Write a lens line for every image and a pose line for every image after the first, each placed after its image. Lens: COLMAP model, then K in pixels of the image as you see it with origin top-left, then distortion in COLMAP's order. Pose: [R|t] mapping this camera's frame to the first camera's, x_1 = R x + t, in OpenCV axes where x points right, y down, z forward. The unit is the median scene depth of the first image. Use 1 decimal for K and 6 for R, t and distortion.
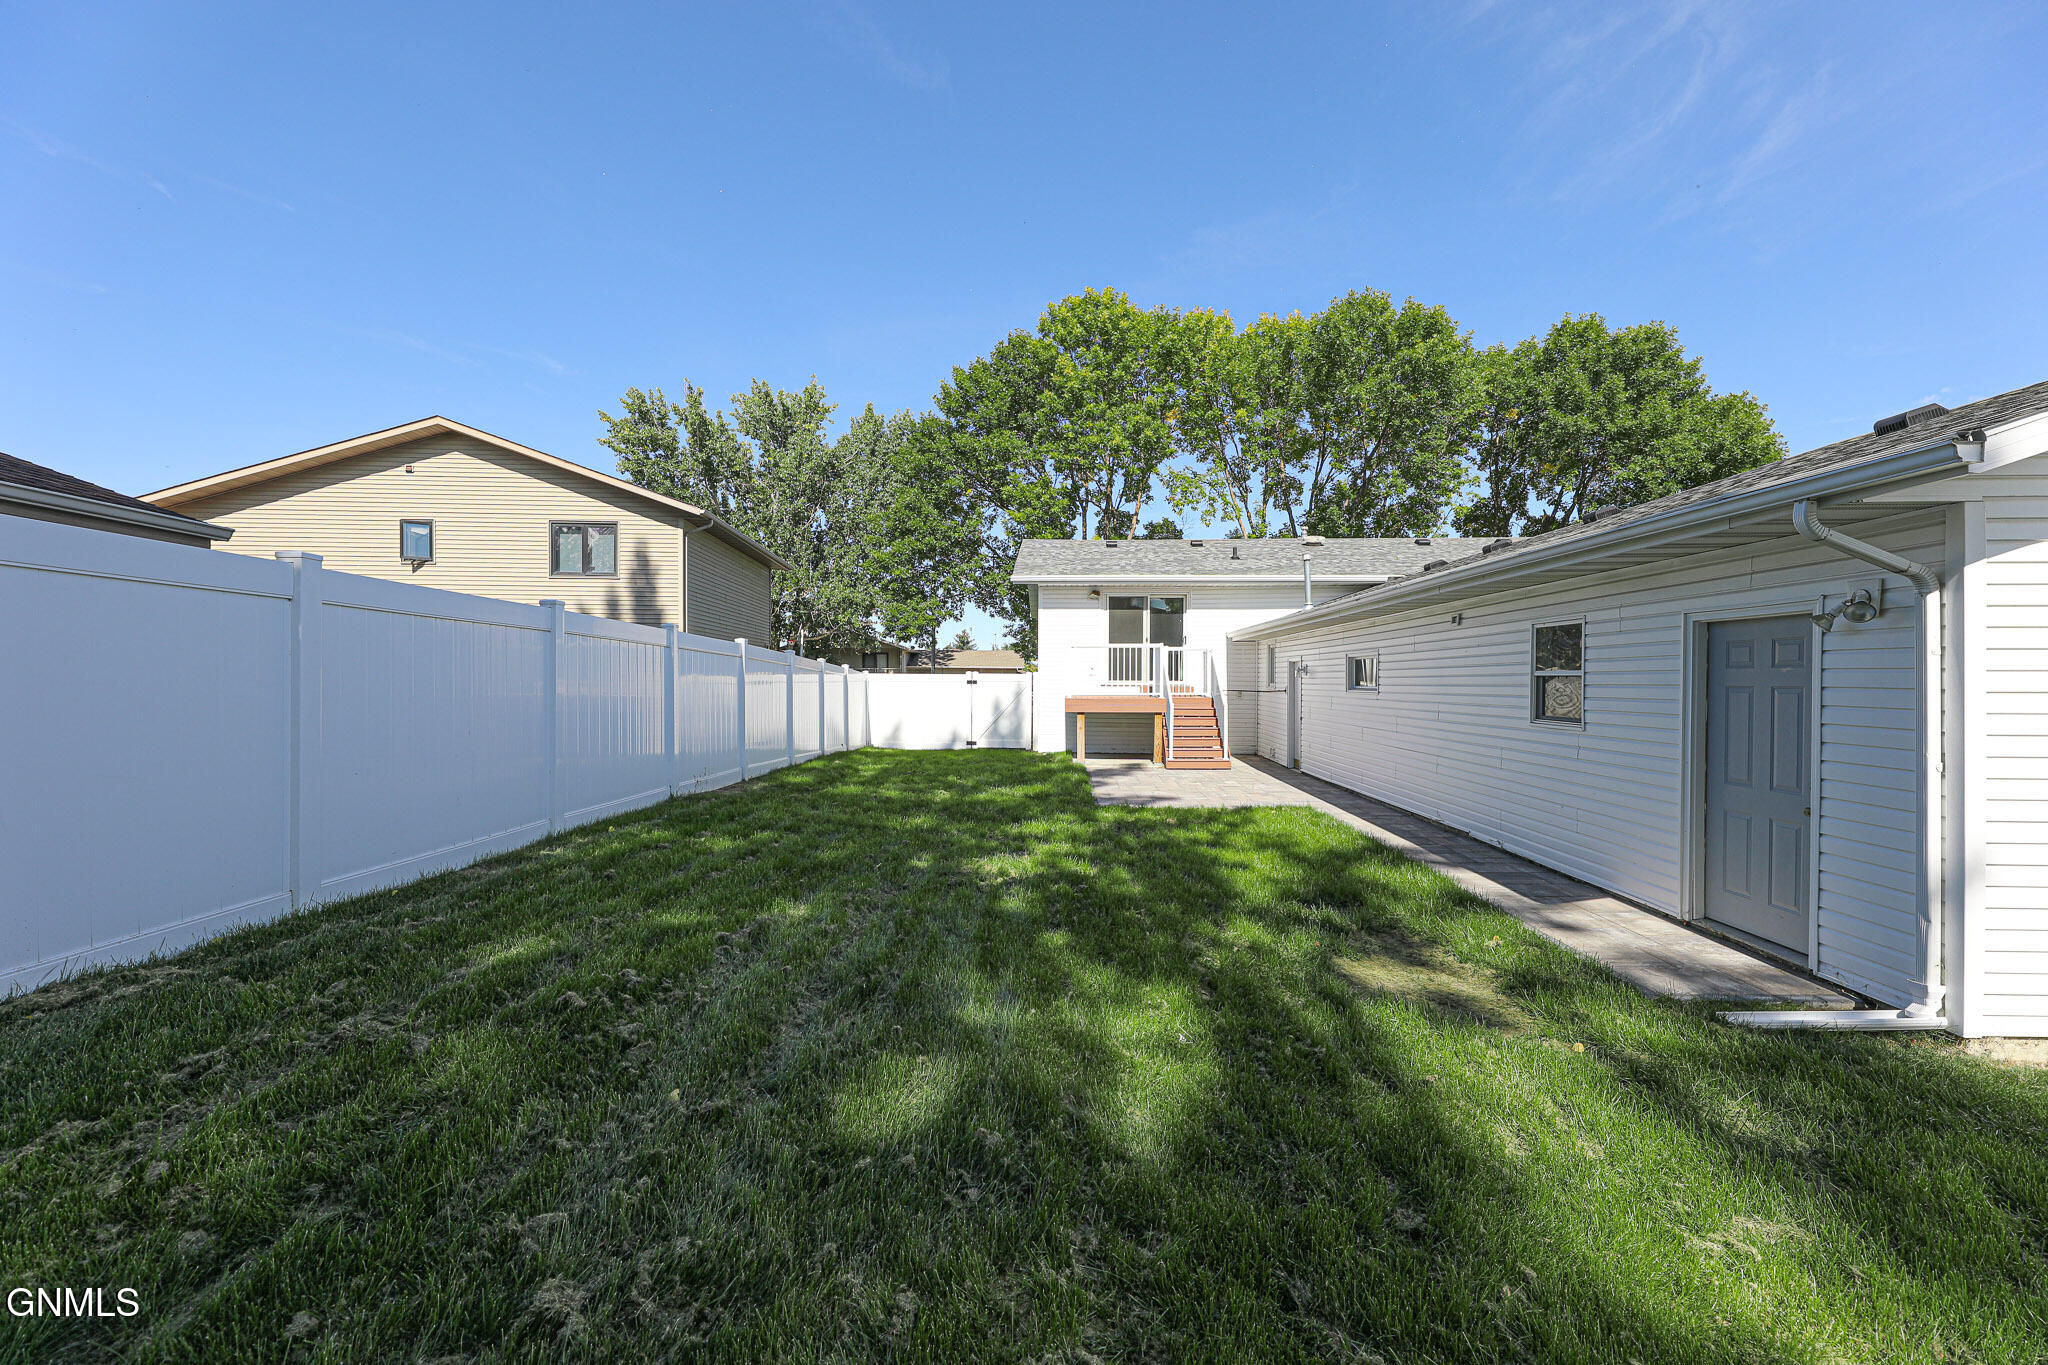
lens RADIAL K [[825.6, 0, 1024.0], [0, 825.6, 682.5], [0, 0, 1]] dist [0.000278, -0.000478]
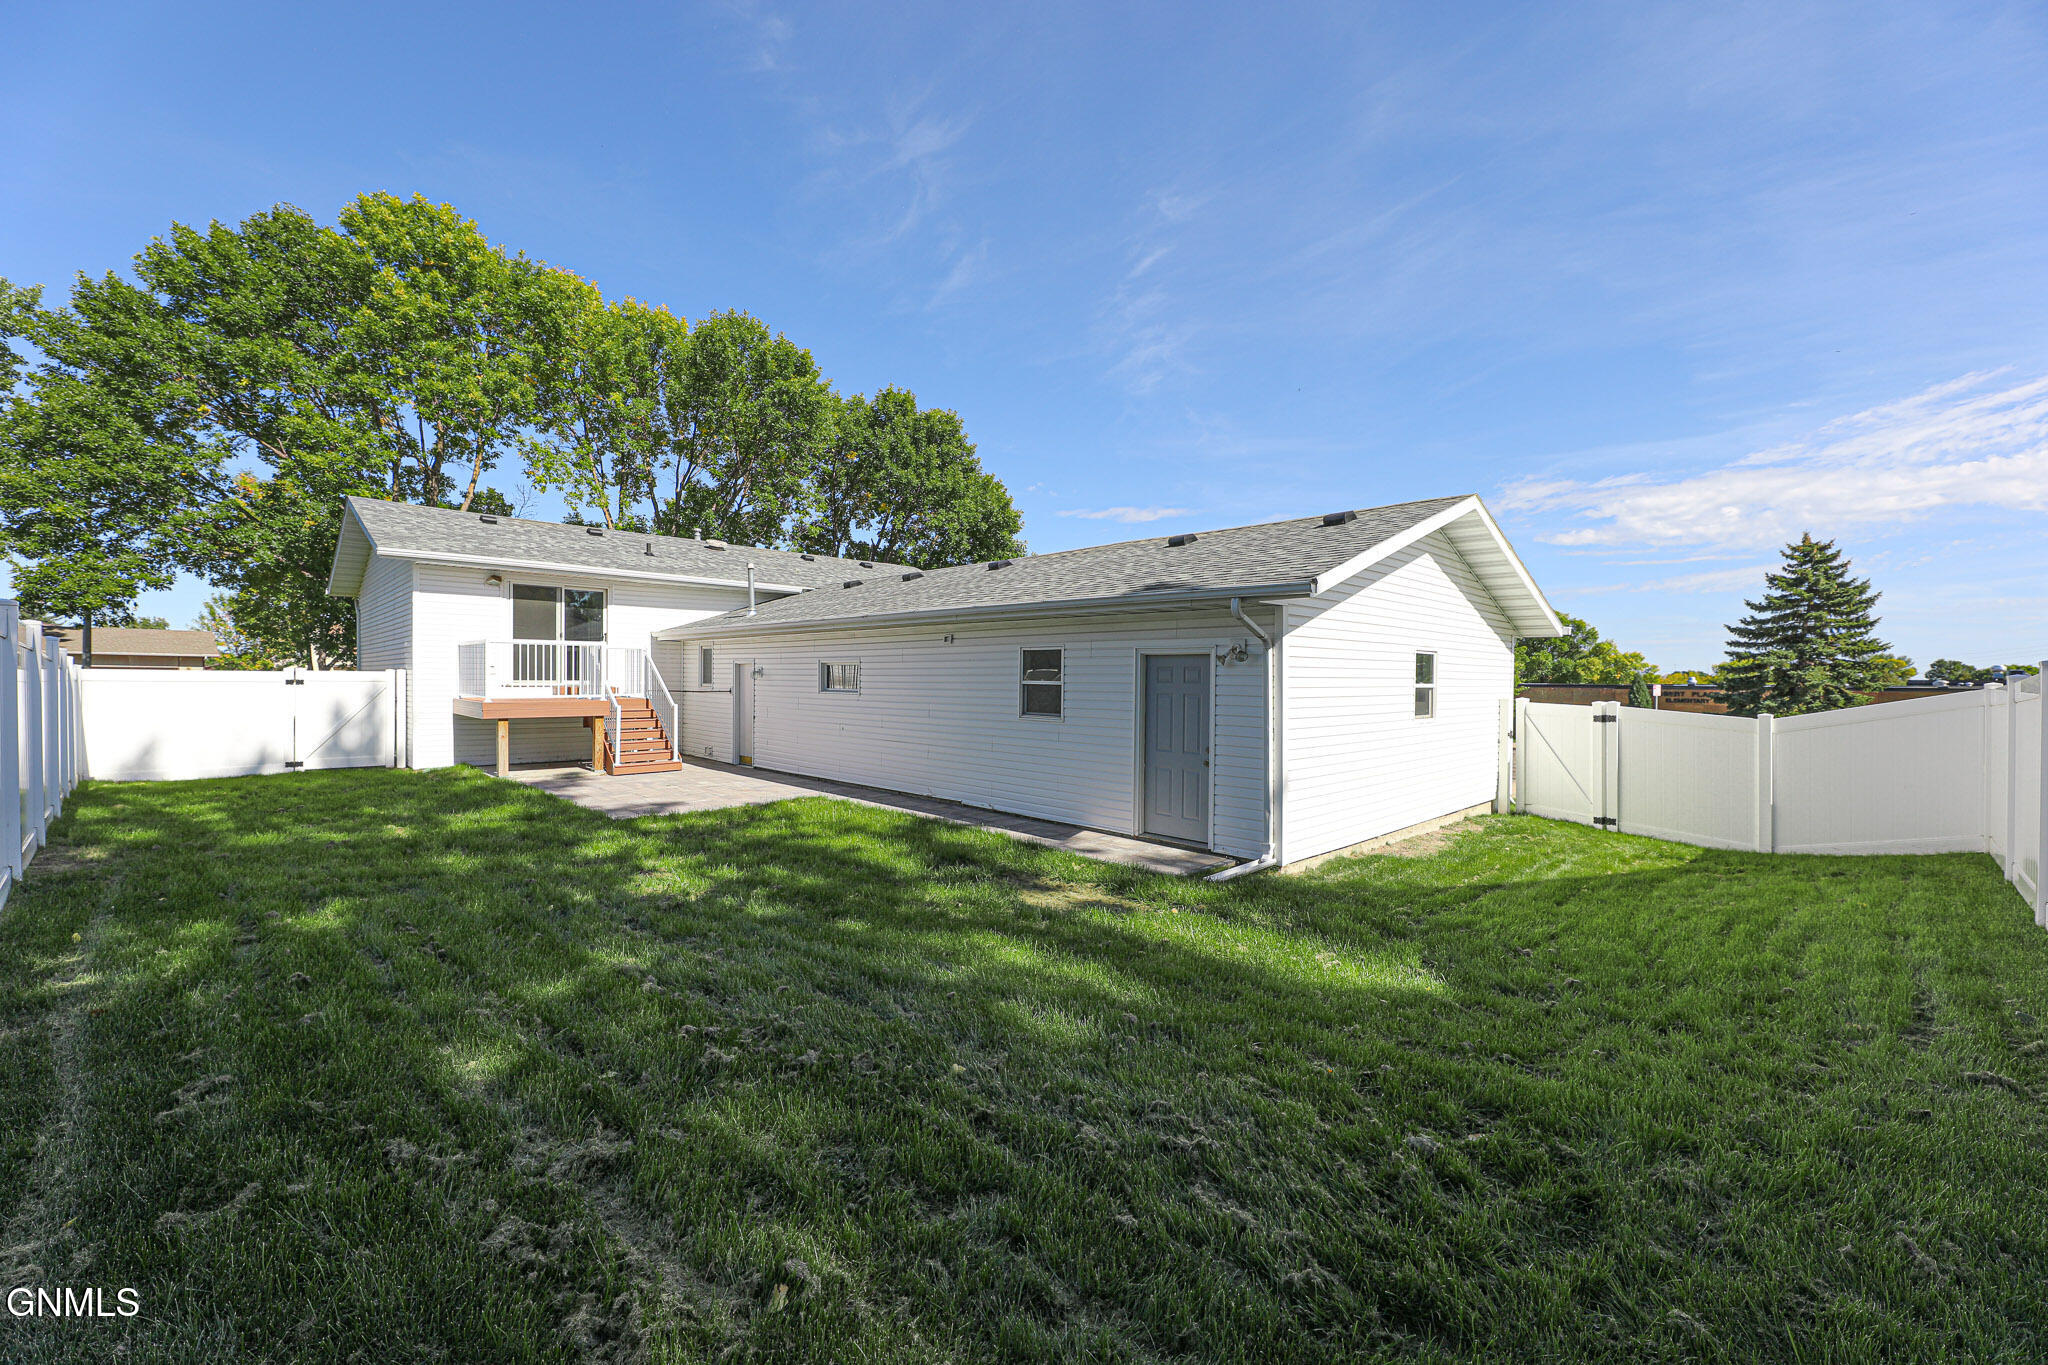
lens RADIAL K [[820.0, 0, 1020.0], [0, 820.0, 681.9], [0, 0, 1]] dist [0.000697, -0.002855]
pose [[0.678065, -0.000953, 0.735001, -0.162918], [-0.004703, 0.999973, 0.005636, -0.007622], [-0.734987, -0.007279, 0.678042, 0.019676]]
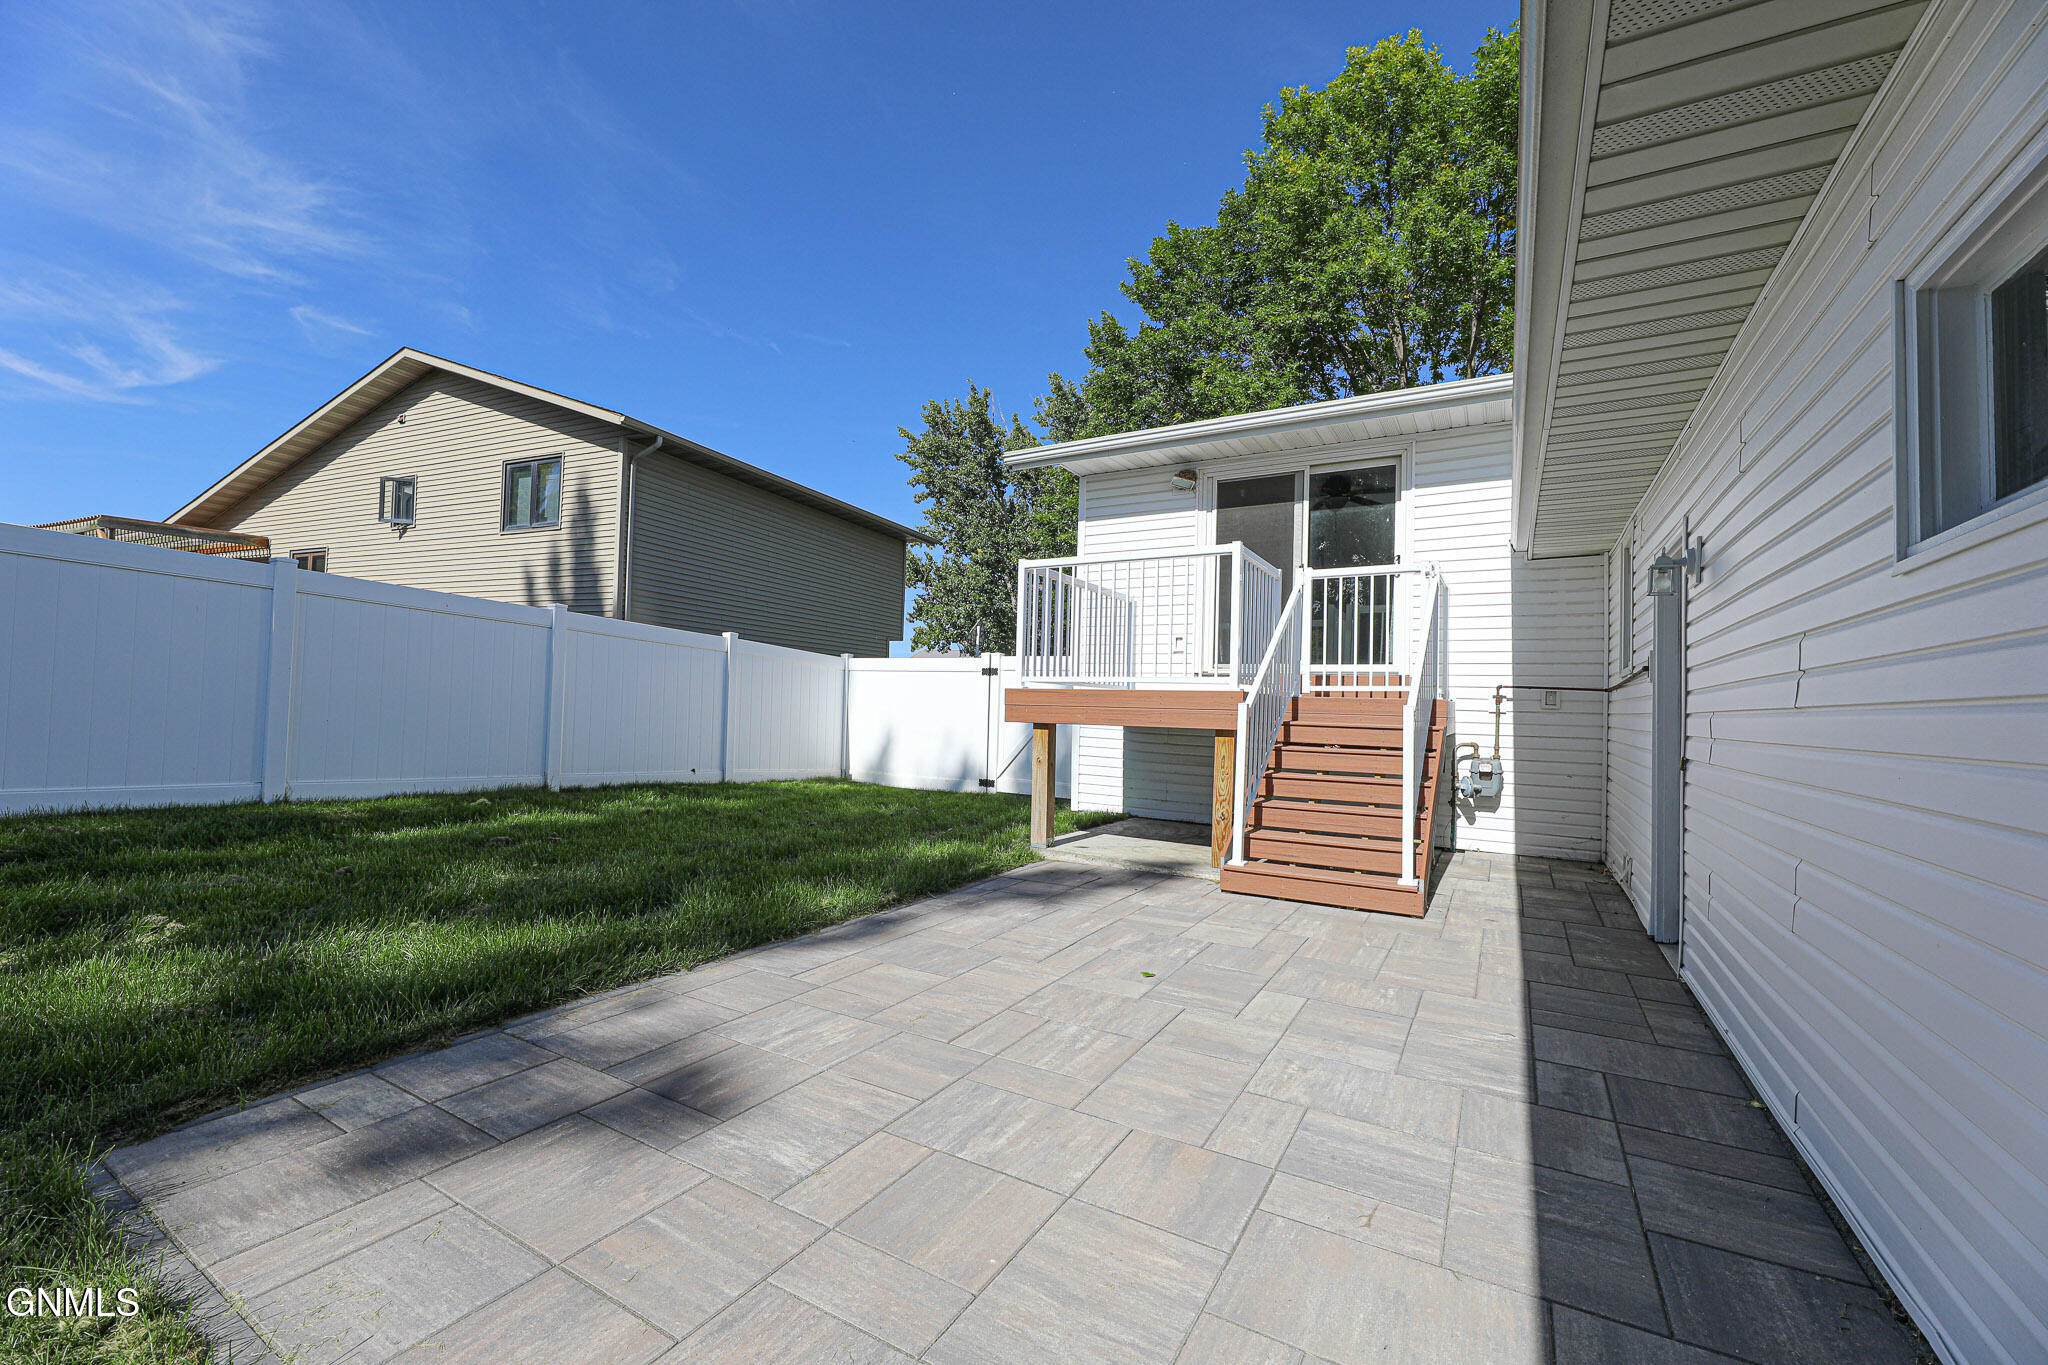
lens RADIAL K [[820.0, 0, 1020.0], [0, 820.0, 681.9], [0, 0, 1]] dist [0.000697, -0.002855]
pose [[0.885398, 0.006671, -0.464786, 0.208711], [-0.025529, 0.999086, -0.034292, 0.024857], [0.464132, 0.042228, 0.884759, 0.528237]]
